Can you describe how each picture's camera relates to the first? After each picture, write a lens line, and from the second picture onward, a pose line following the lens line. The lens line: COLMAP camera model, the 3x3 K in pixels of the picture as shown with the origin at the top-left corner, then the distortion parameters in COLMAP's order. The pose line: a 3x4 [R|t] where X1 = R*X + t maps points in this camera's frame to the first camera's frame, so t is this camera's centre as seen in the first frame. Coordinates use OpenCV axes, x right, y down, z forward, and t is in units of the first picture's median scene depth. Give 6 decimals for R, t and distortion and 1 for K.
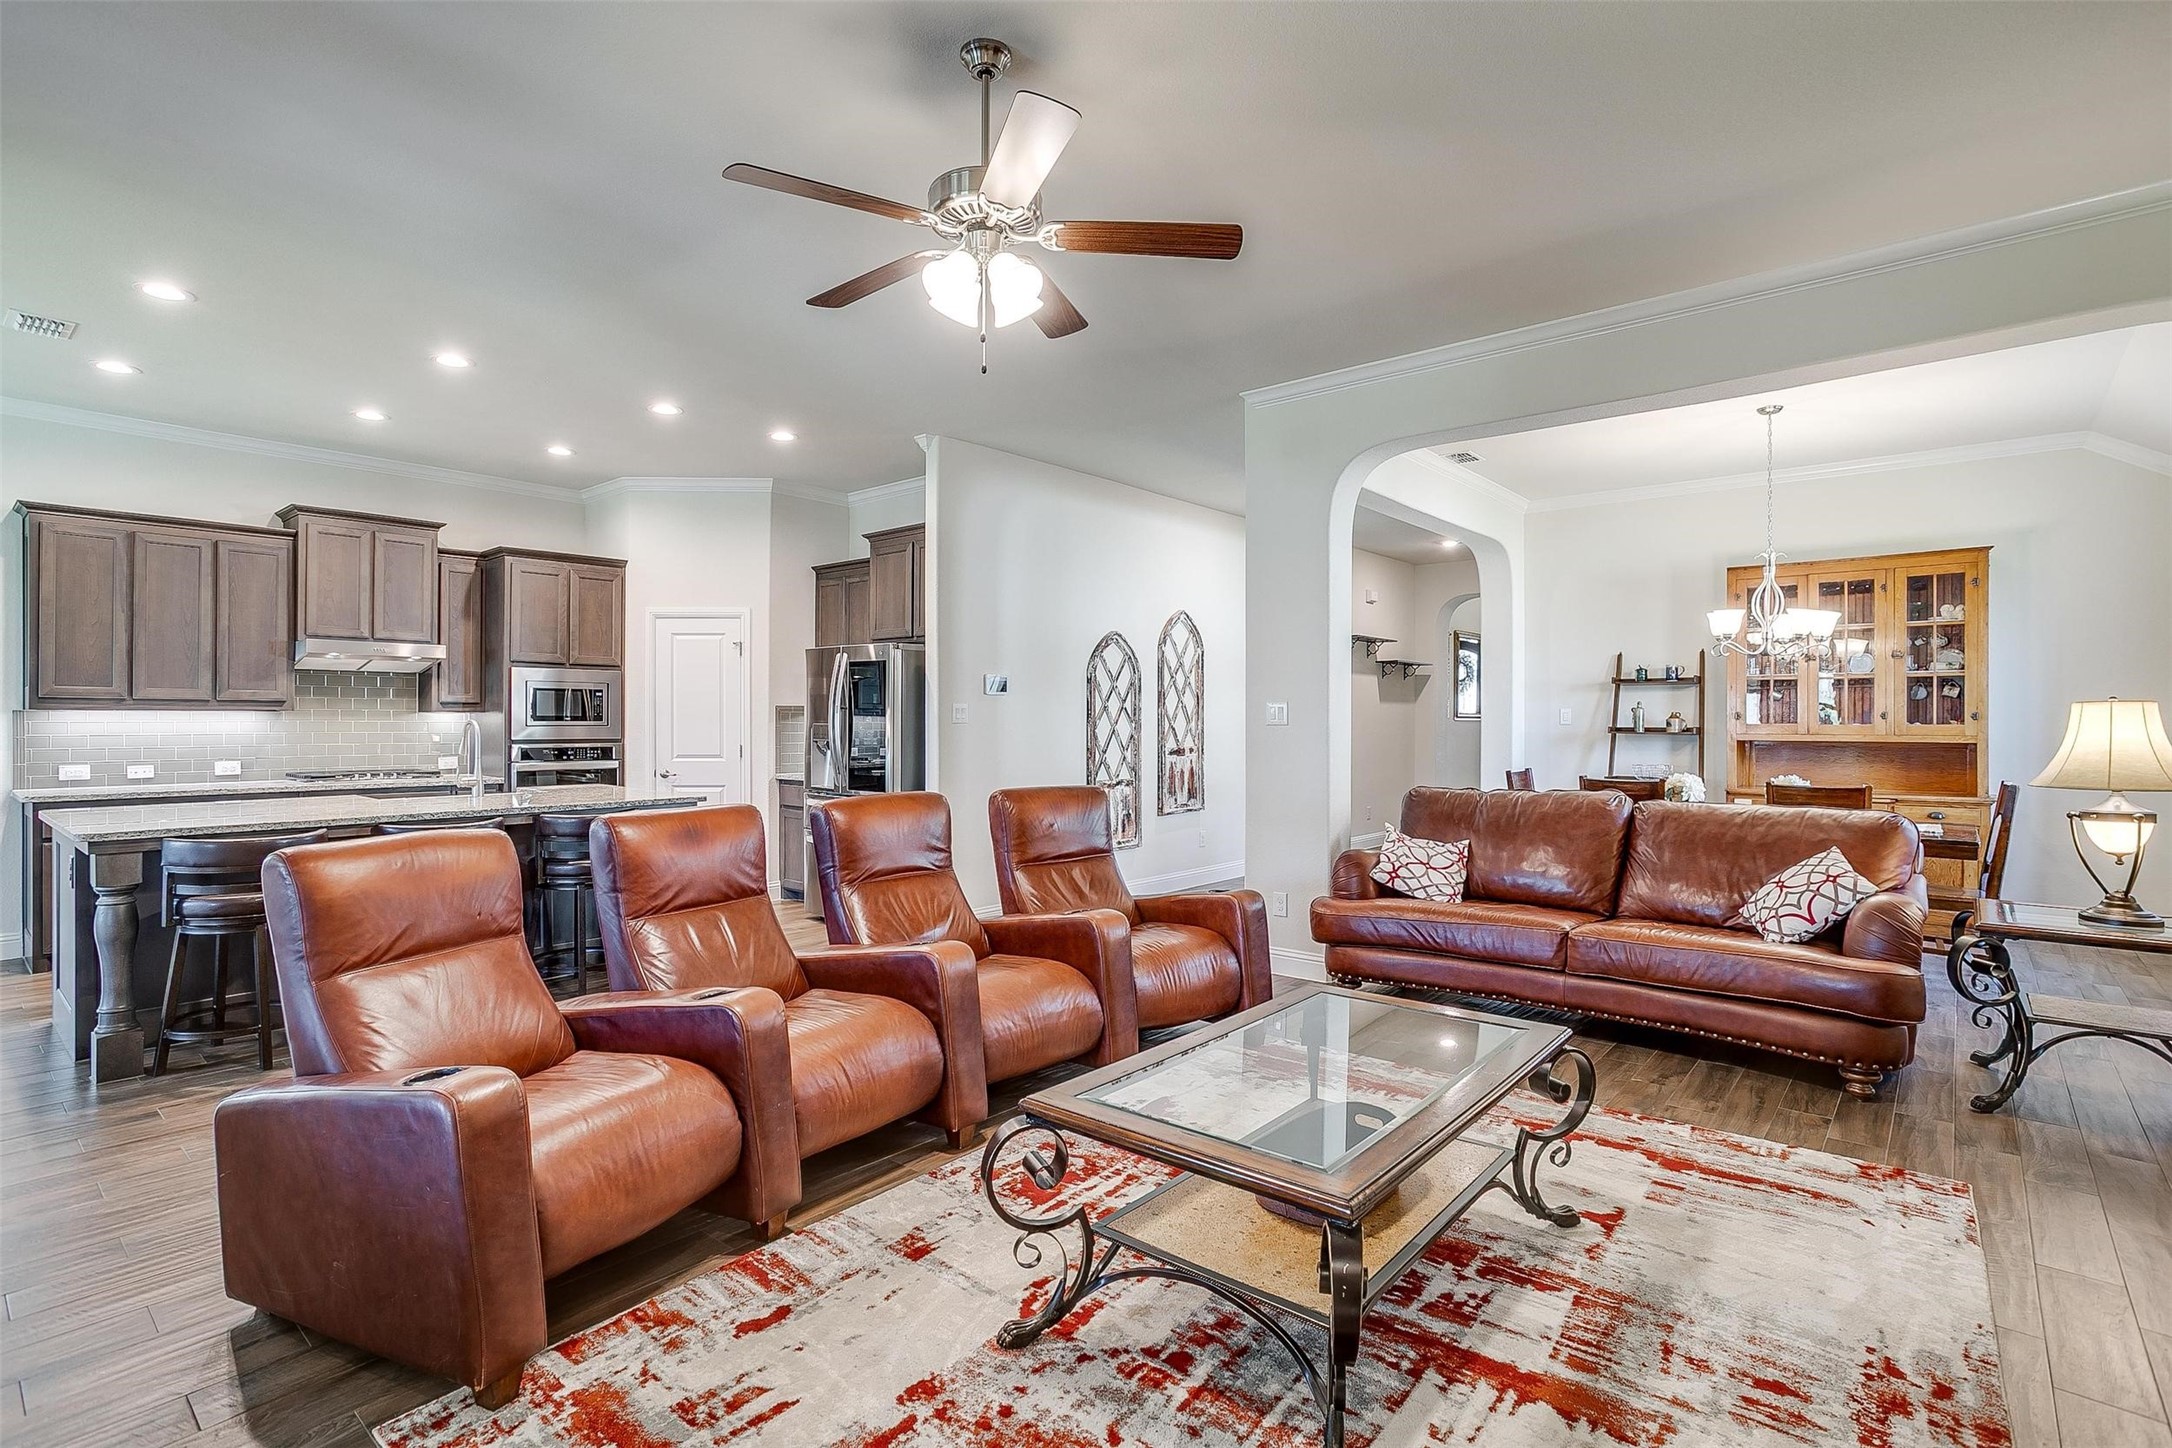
lens RADIAL K [[1049.0, 0, 1093.4], [0, 1049.0, 724.4], [0, 0, 1]] dist [-0.049533, 0.024294]
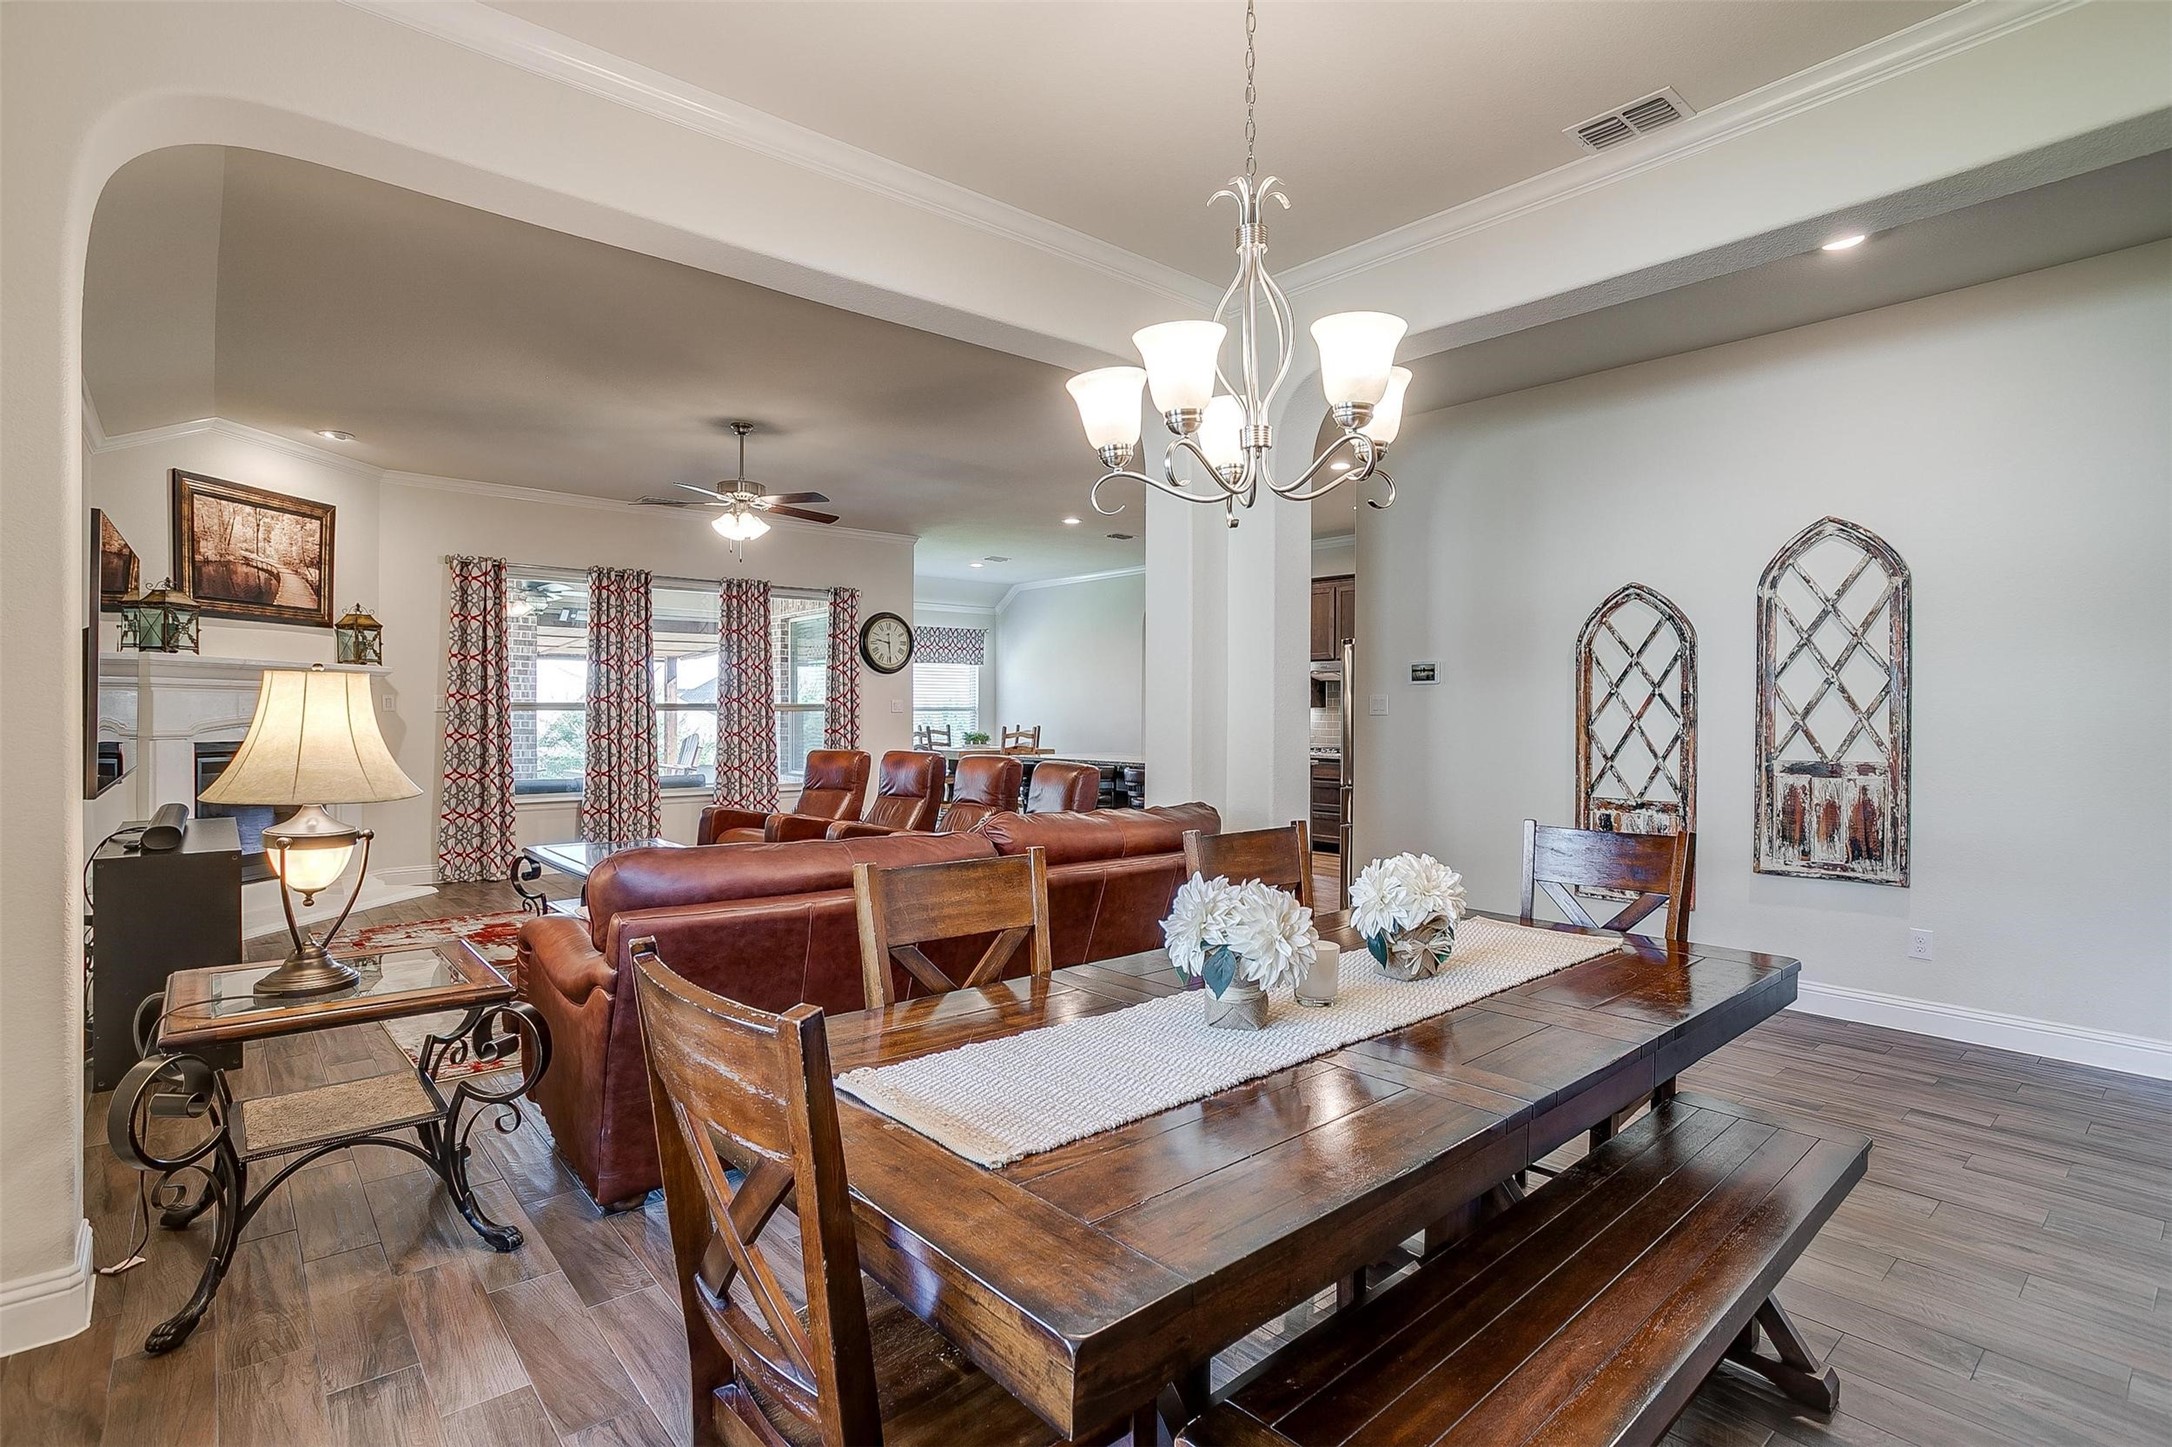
lens RADIAL K [[1049.0, 0, 1080.2], [0, 1049.0, 722.4], [0, 0, 1]] dist [-0.049533, 0.024294]
pose [[-0.148284, 0.006982, -0.988920, 0.801201], [-0.009889, 0.999915, 0.008542, 0.000360], [0.988895, 0.011046, -0.148202, 0.803544]]
